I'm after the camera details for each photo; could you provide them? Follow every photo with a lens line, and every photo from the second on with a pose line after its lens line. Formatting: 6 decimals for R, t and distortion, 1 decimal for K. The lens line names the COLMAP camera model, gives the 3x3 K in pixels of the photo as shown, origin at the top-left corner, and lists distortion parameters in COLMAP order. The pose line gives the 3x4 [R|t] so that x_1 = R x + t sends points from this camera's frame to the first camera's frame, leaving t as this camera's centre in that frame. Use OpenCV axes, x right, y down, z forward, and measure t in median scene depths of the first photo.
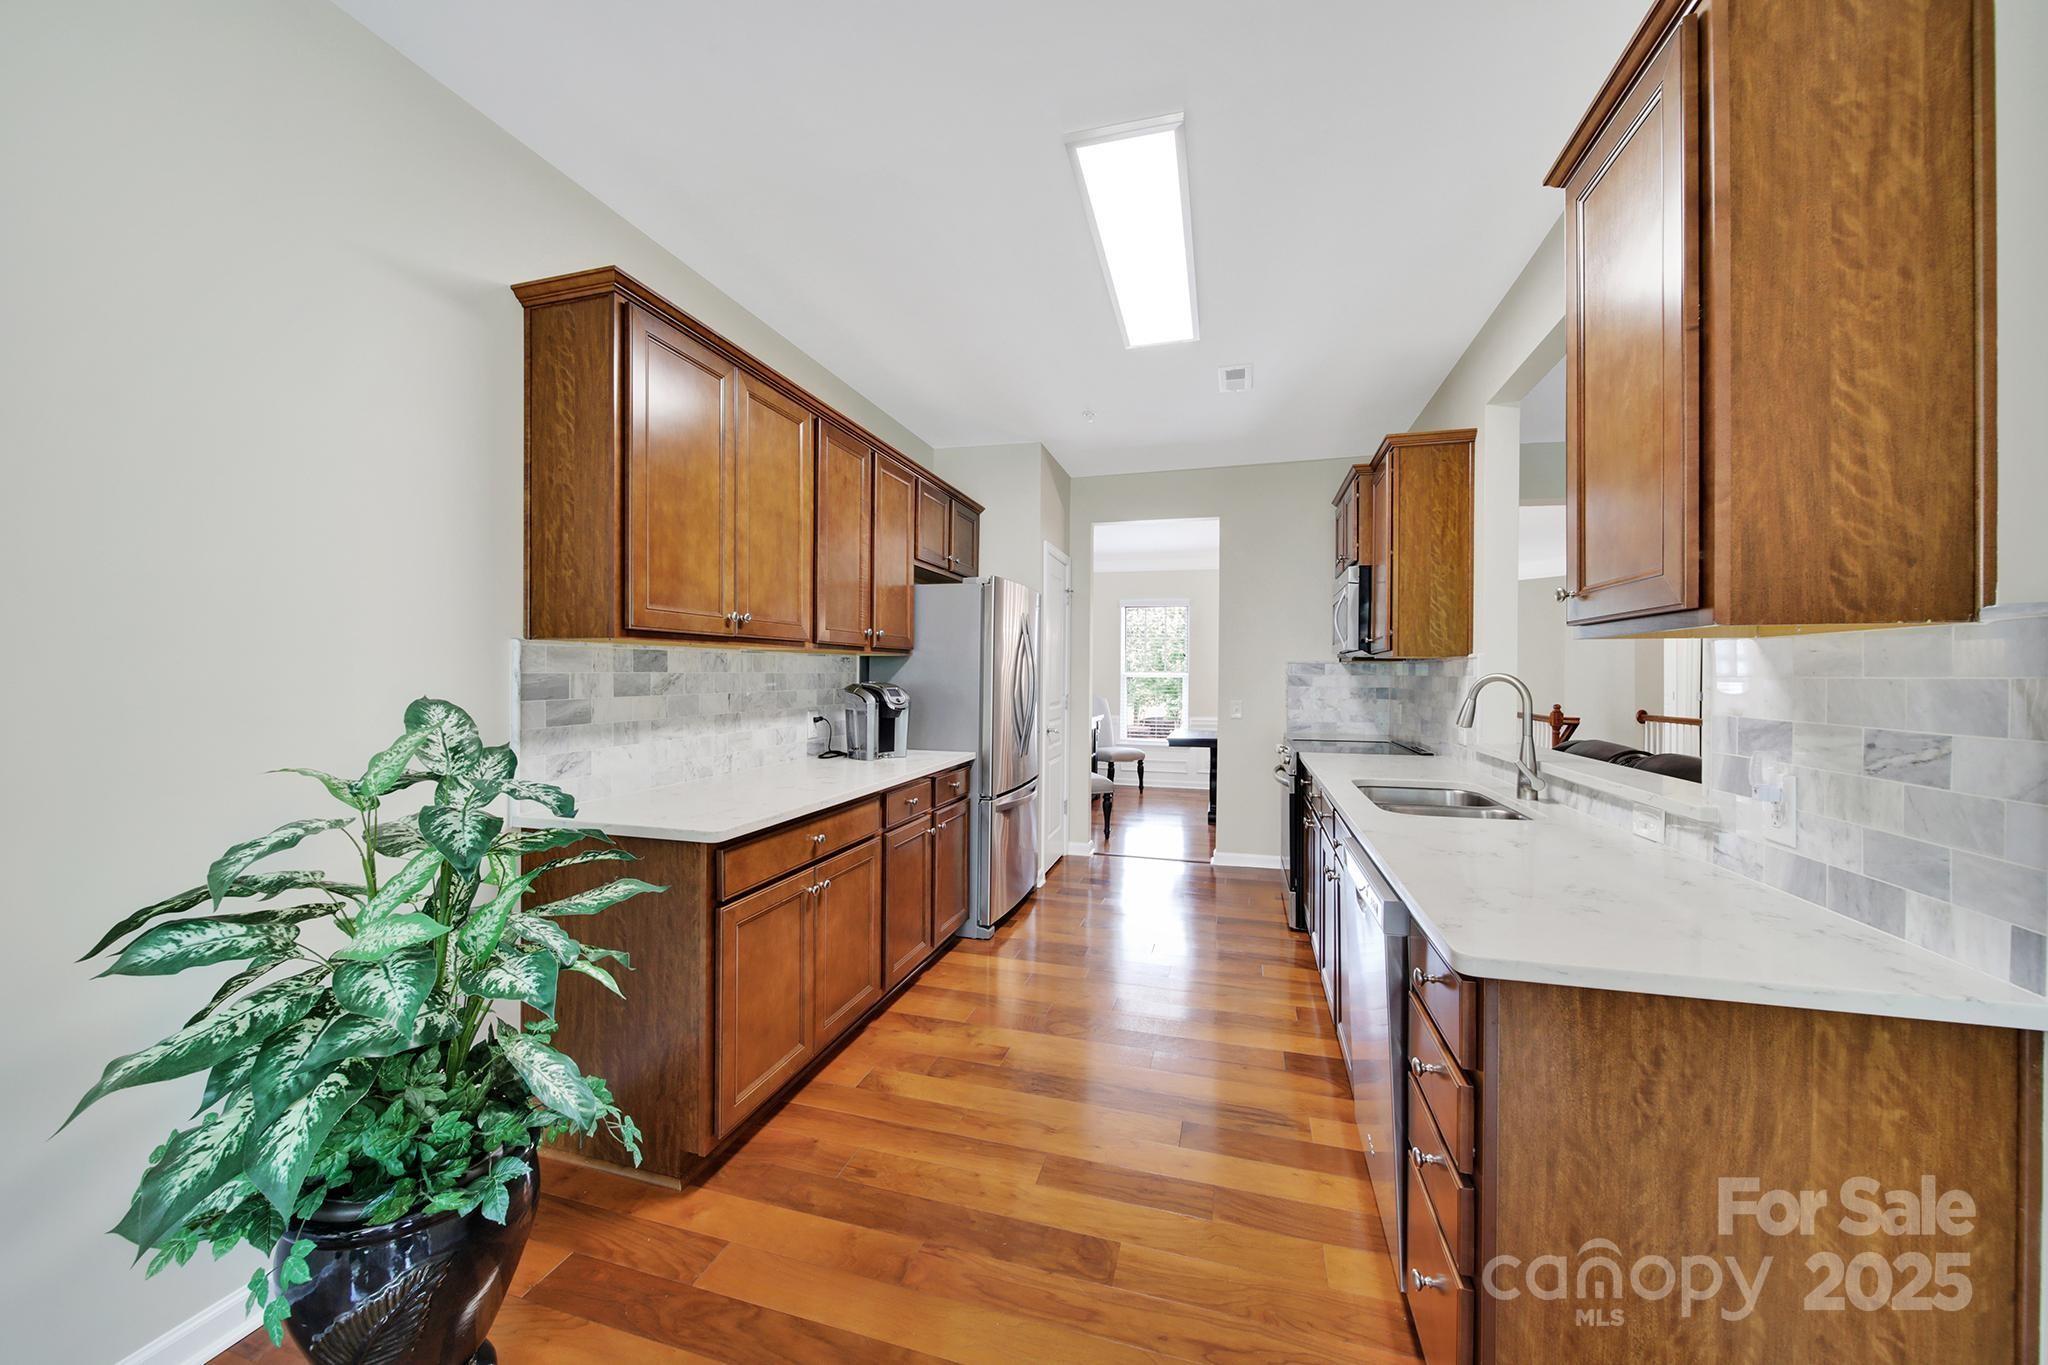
lens RADIAL K [[728.0, 0, 1026.0], [0, 728.0, 676.4], [0, 0, 1]] dist [0.001403, 0.000038]
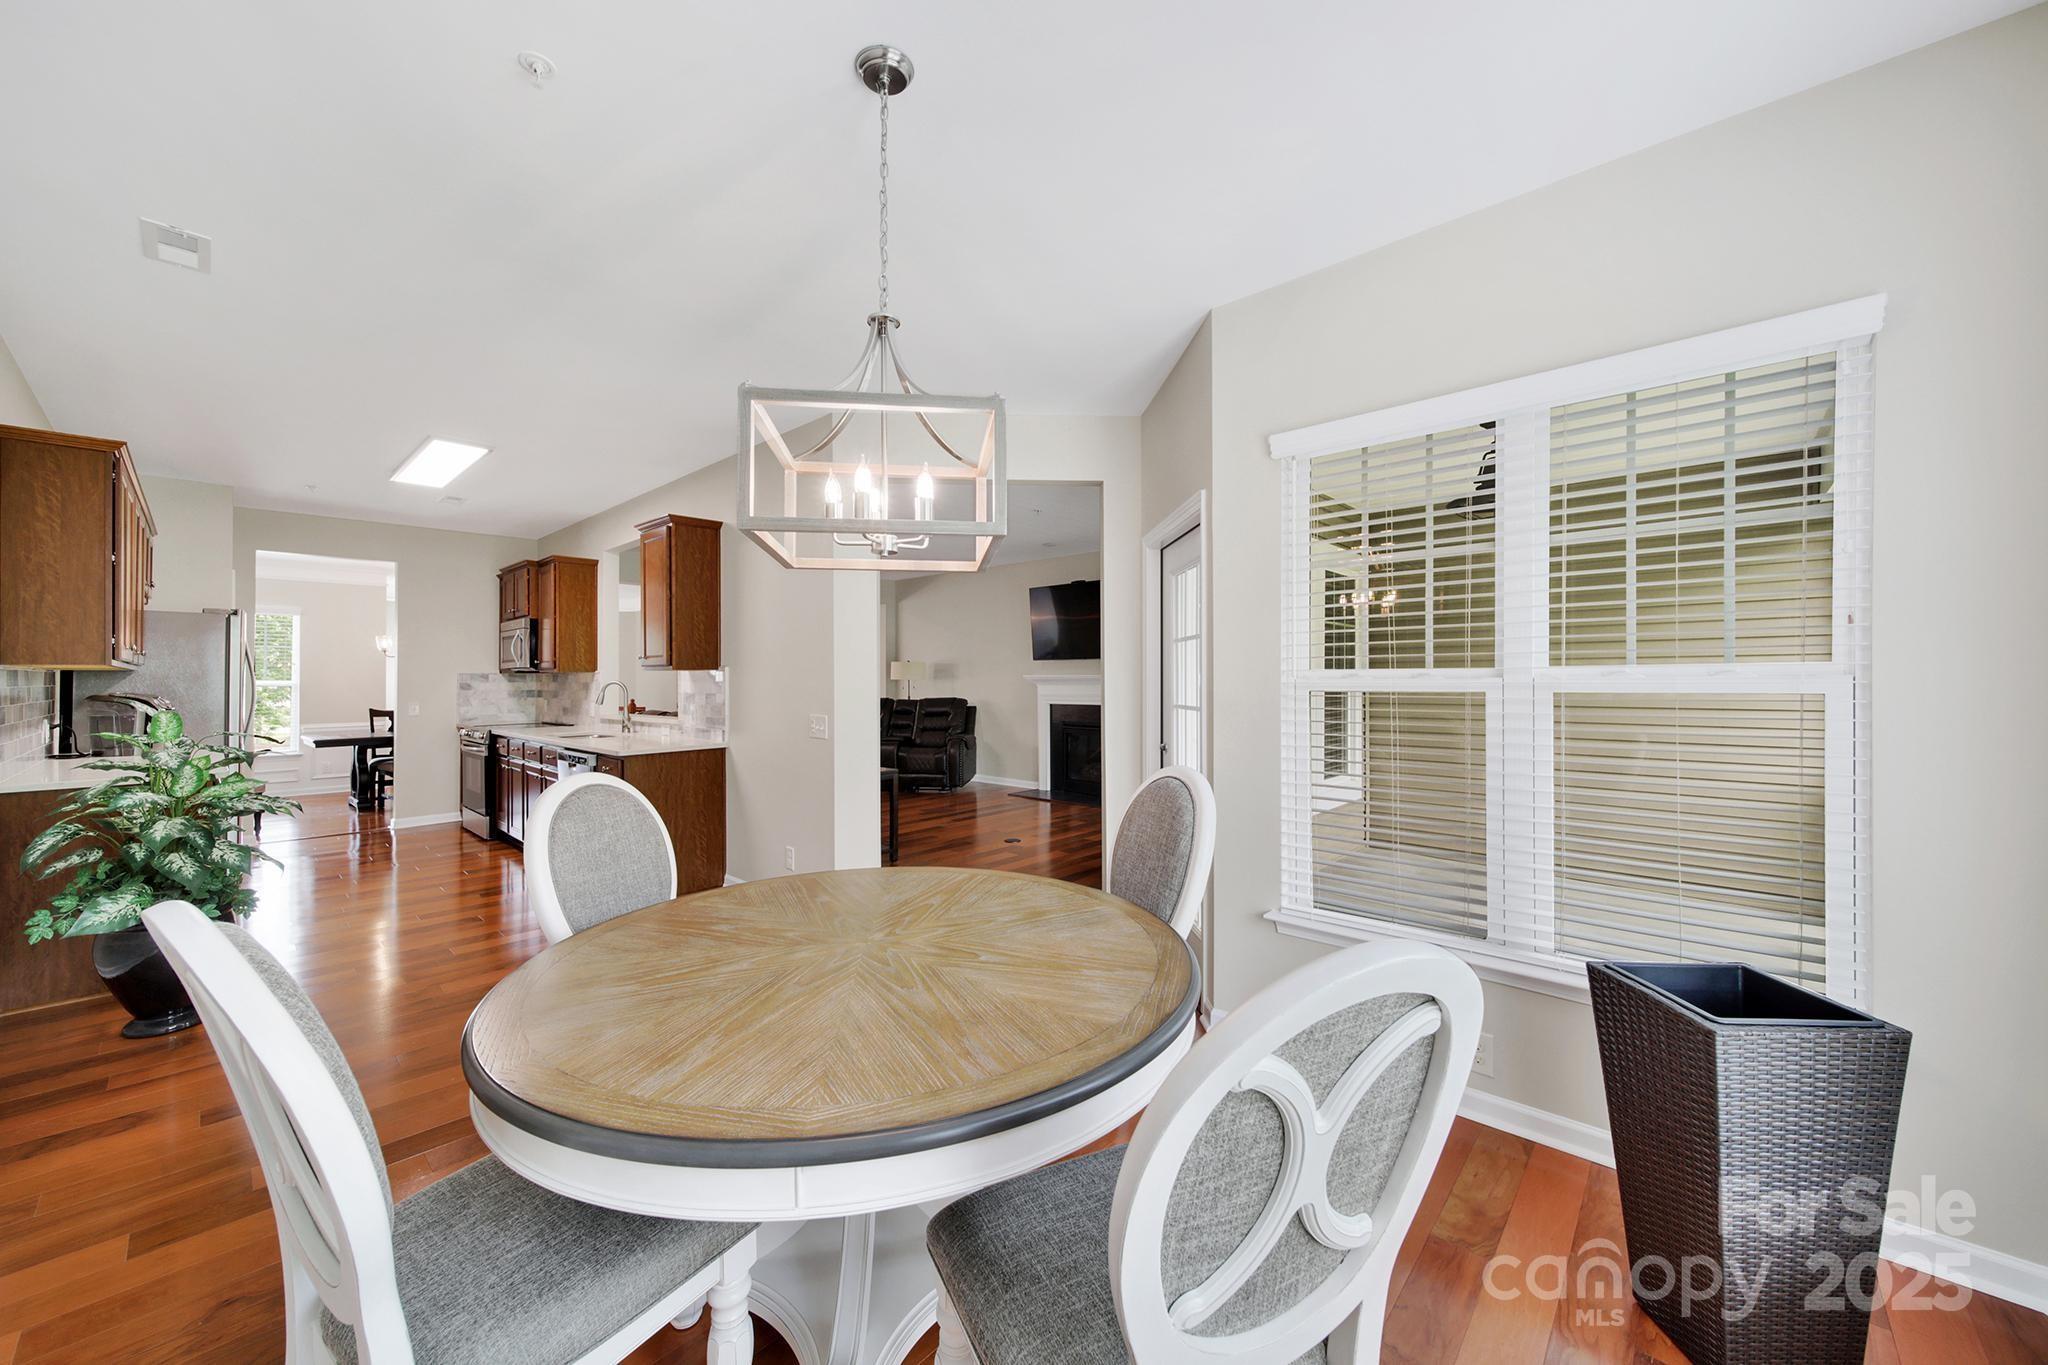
lens RADIAL K [[728.0, 0, 1026.0], [0, 728.0, 676.4], [0, 0, 1]] dist [0.001403, 0.000038]
pose [[0.426301, -0.002934, 0.904577, -0.904846], [0.008648, 0.999962, -0.000831, -0.004991], [-0.904540, 0.008177, 0.426310, -1.197153]]
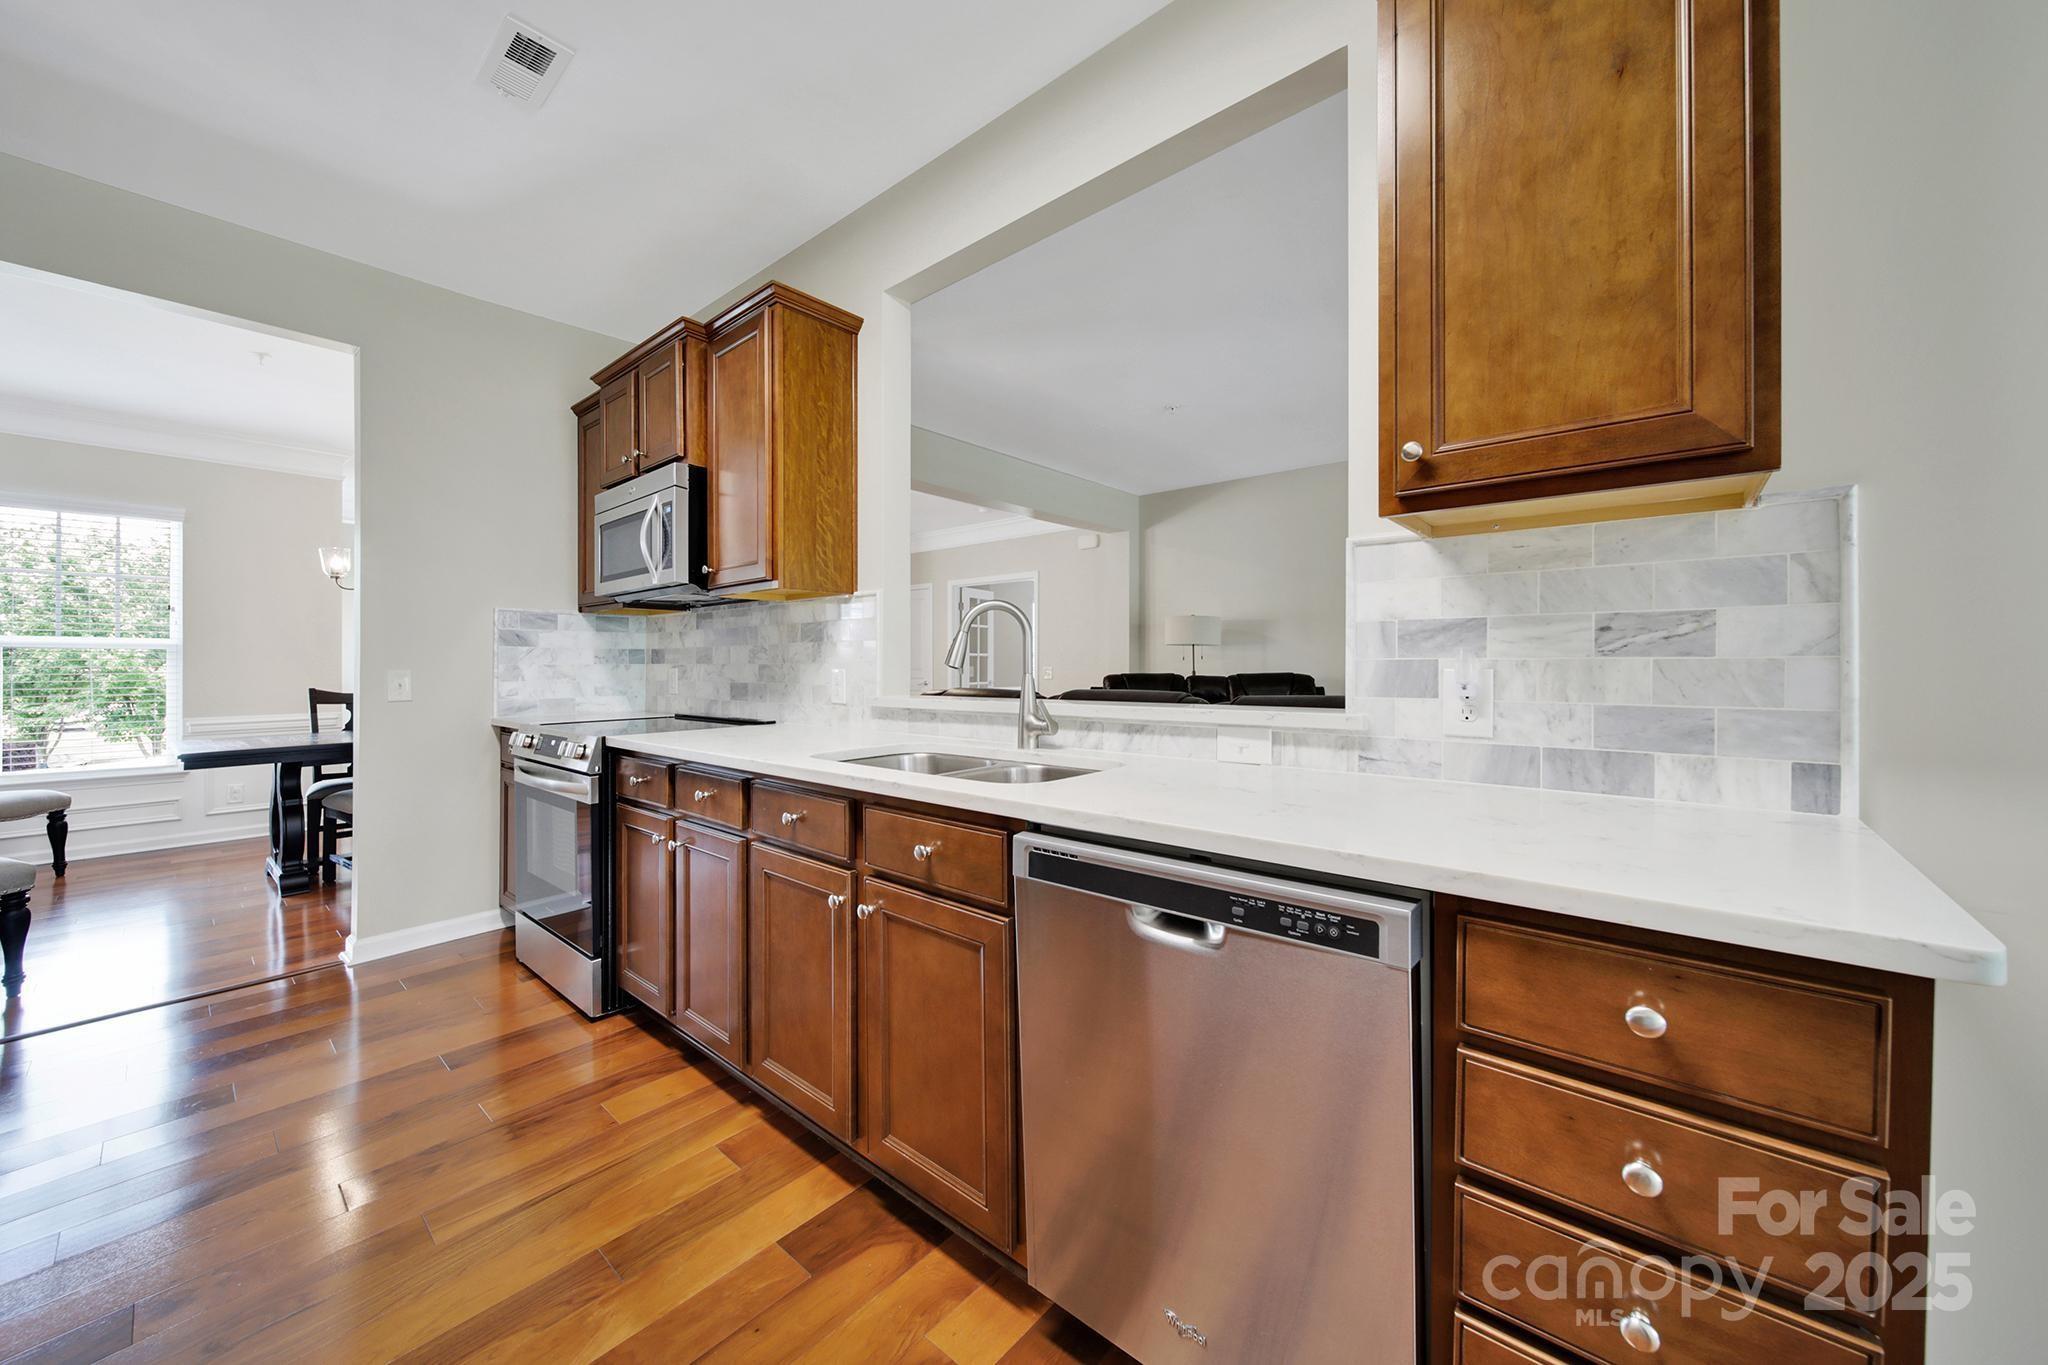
lens RADIAL K [[747.9, 0, 1015.7], [0, 747.9, 663.5], [0, 0, 1]] dist [0.004807, 0.000070]
pose [[0.418559, -0.005684, 0.908172, -0.105536], [0.008582, 0.999961, 0.002303, 0.063839], [-0.908149, 0.006830, 0.418591, 0.619208]]
